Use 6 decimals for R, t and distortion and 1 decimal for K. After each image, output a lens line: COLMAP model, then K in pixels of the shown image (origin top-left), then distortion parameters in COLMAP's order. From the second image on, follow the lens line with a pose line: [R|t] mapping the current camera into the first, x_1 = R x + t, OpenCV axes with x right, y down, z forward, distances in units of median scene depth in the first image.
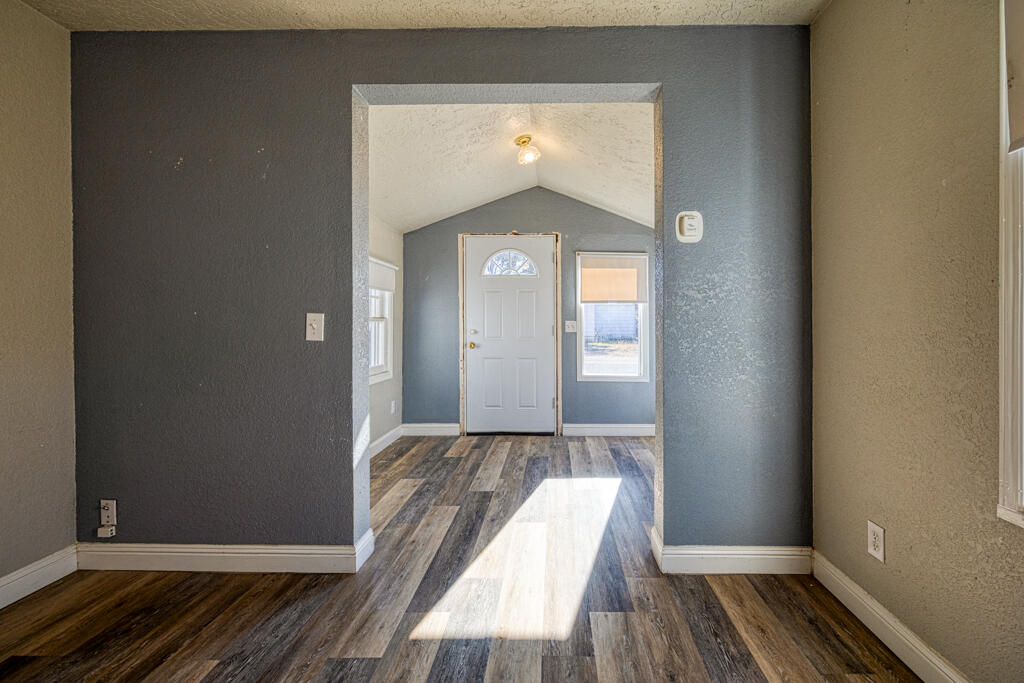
lens RADIAL K [[459.2, 0, 550.7], [0, 459.2, 328.5], [0, 0, 1]] dist [-0.000419, -0.000013]
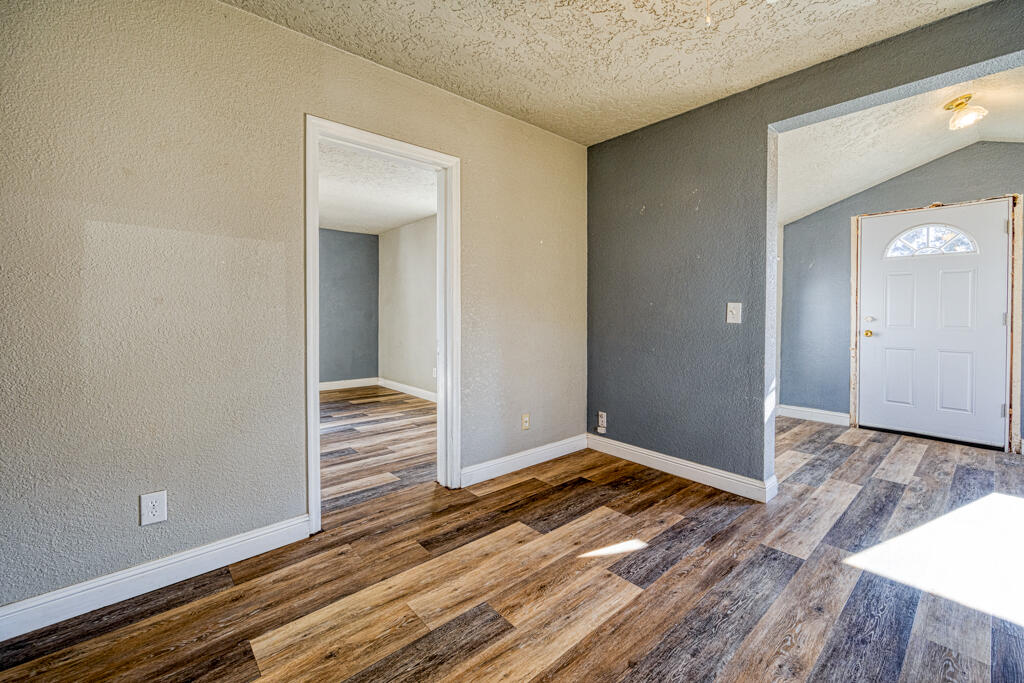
lens RADIAL K [[427.8, 0, 482.2], [0, 427.8, 317.6], [0, 0, 1]] dist [-0.001550, 0.000213]
pose [[0.642246, 0.013232, -0.766384, -0.019891], [-0.008221, 0.999912, 0.010374, 0.003536], [0.766454, -0.000362, 0.642299, -0.358345]]
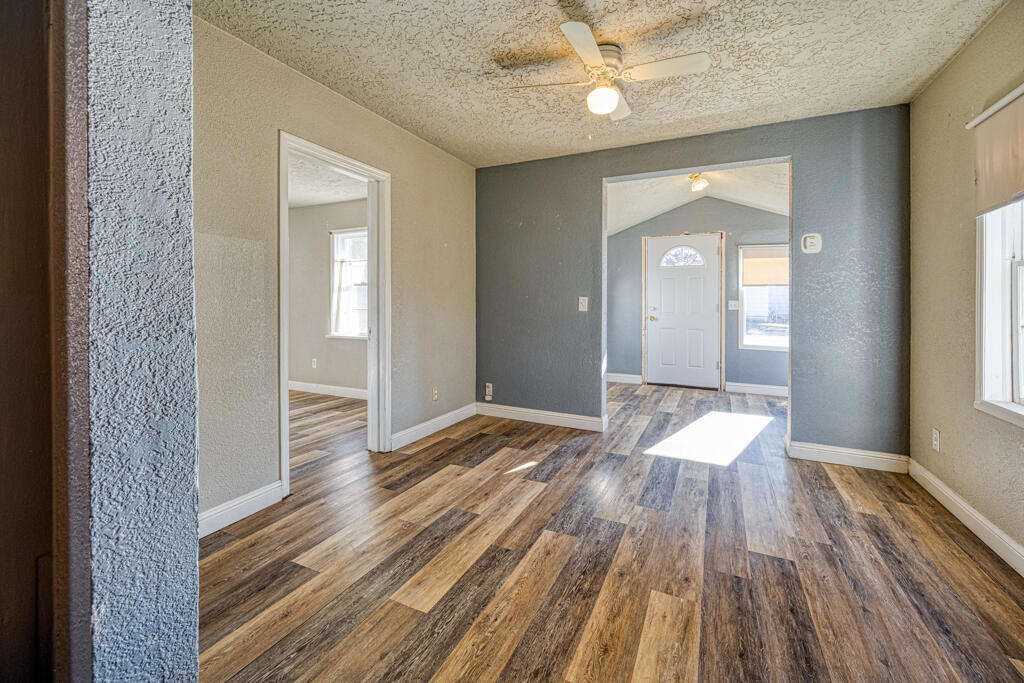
lens RADIAL K [[444.8, 0, 509.1], [0, 444.8, 303.0], [0, 0, 1]] dist [-0.000742, 0.000022]
pose [[0.906231, 0.007197, -0.422722, 0.004264], [-0.010290, 0.999934, -0.005035, 0.004656], [0.422658, 0.008913, 0.906245, -0.799376]]
